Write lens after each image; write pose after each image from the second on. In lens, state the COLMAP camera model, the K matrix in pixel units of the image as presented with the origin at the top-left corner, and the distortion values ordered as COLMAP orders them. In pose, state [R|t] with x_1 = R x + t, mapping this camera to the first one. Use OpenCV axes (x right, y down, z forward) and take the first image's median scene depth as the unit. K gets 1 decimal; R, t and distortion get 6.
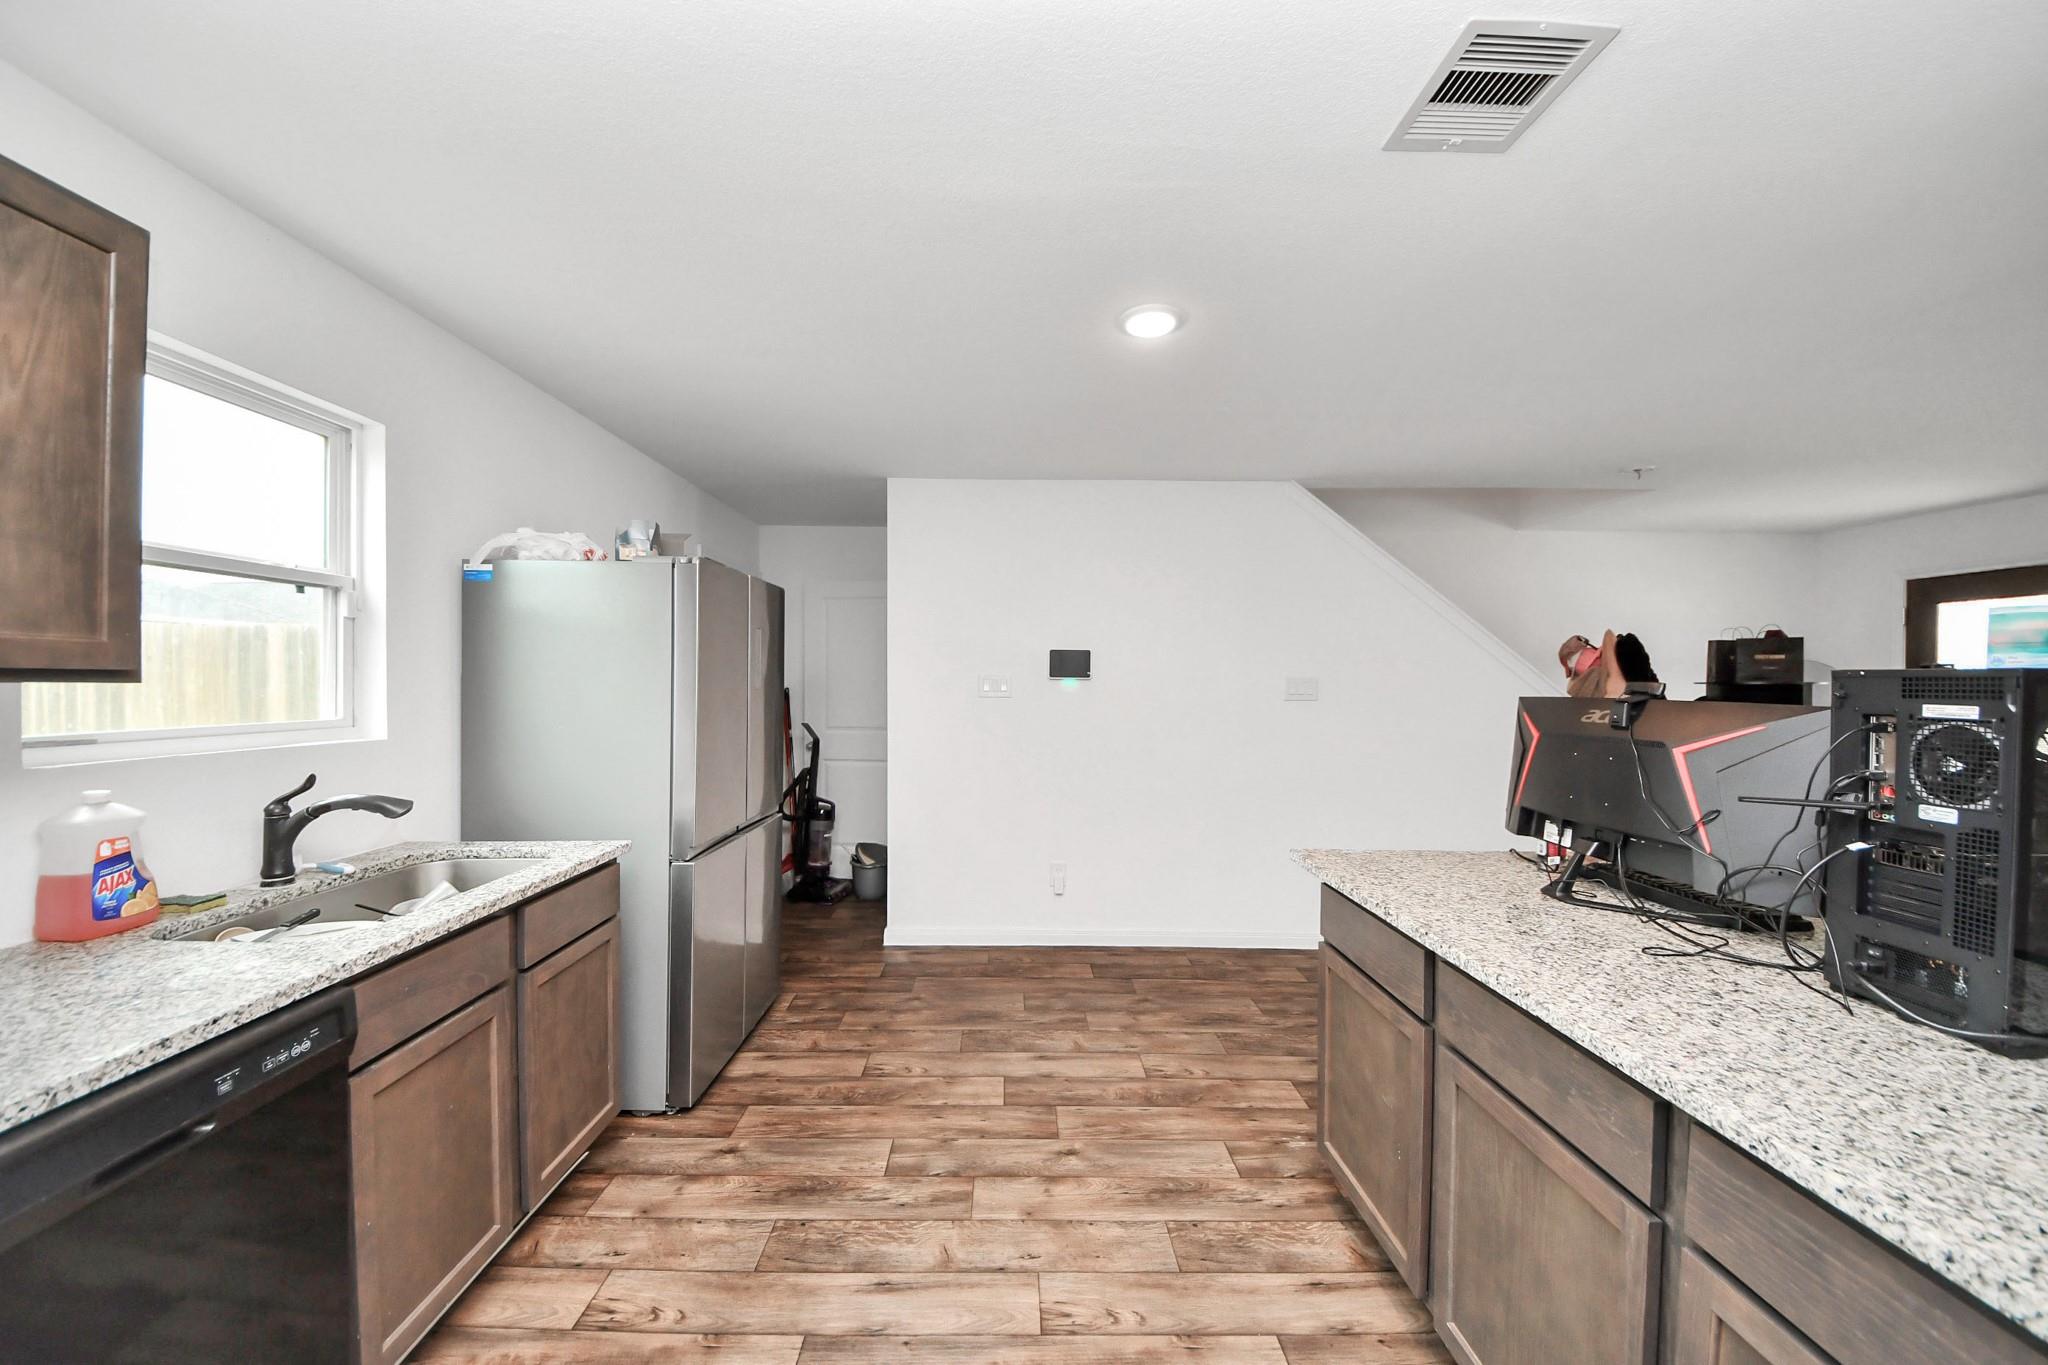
lens RADIAL K [[735.8, 0, 1029.5], [0, 735.8, 690.6], [0, 0, 1]] dist [-0.000486, -0.004802]
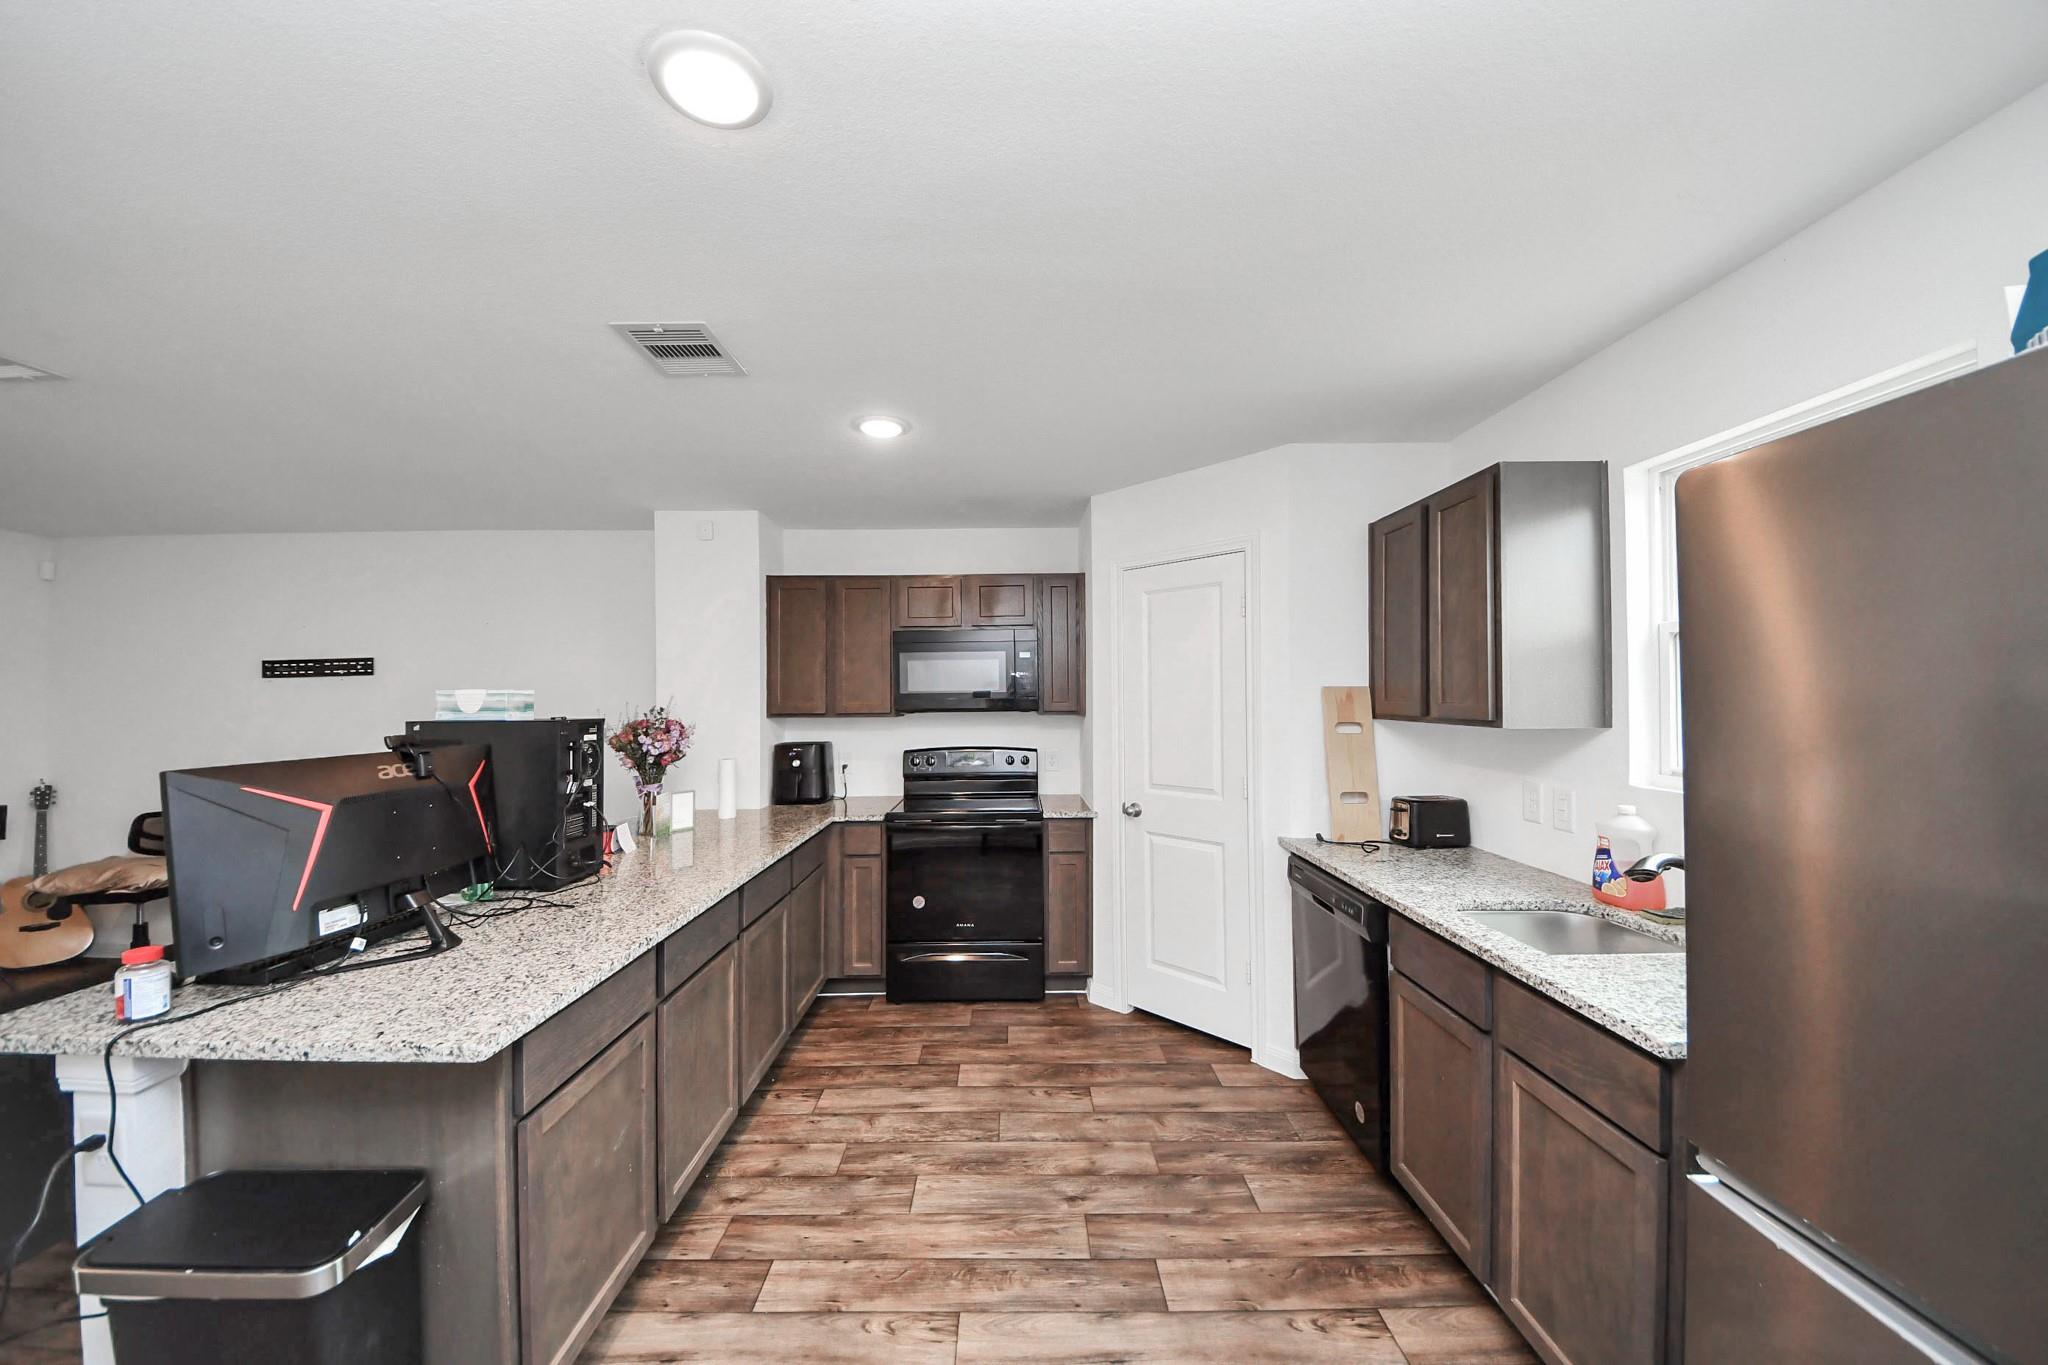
lens RADIAL K [[735.8, 0, 1011.3], [0, 735.8, 687.7], [0, 0, 1]] dist [-0.000486, -0.004802]
pose [[-0.999679, 0.000700, 0.025342, -0.081260], [0.000779, 0.999995, 0.003113, -0.074907], [-0.025339, 0.003131, -0.999674, 1.853581]]
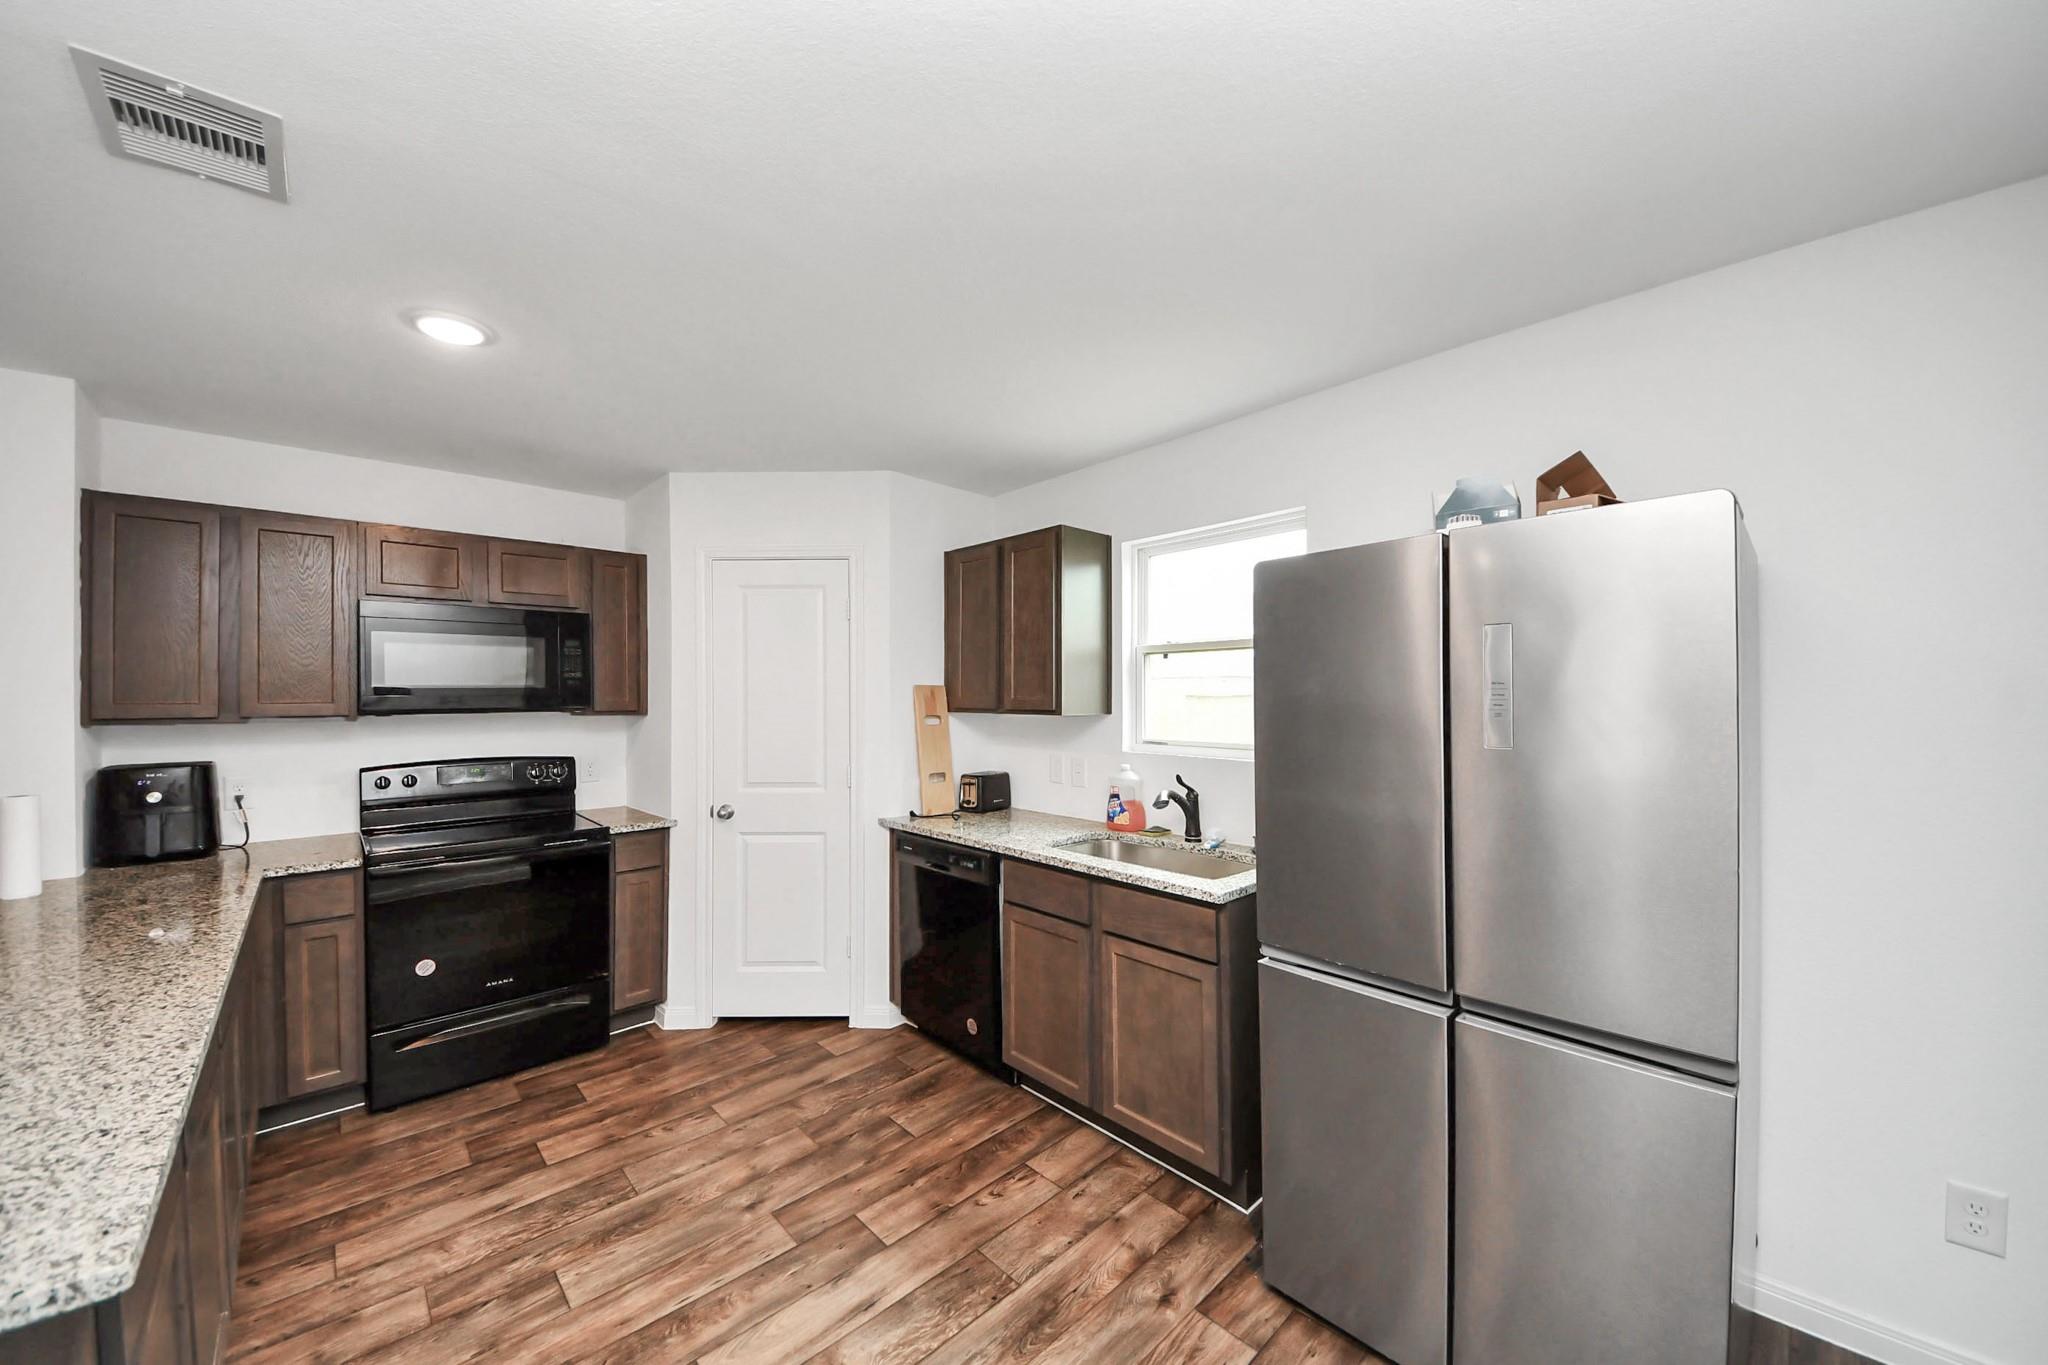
lens RADIAL K [[735.8, 0, 1021.0], [0, 735.8, 696.7], [0, 0, 1]] dist [-0.000486, -0.004802]
pose [[-0.740529, -0.003976, -0.672013, 0.319003], [-0.008375, 0.999959, 0.003314, -0.052232], [0.671972, 0.008082, -0.740532, 1.797687]]
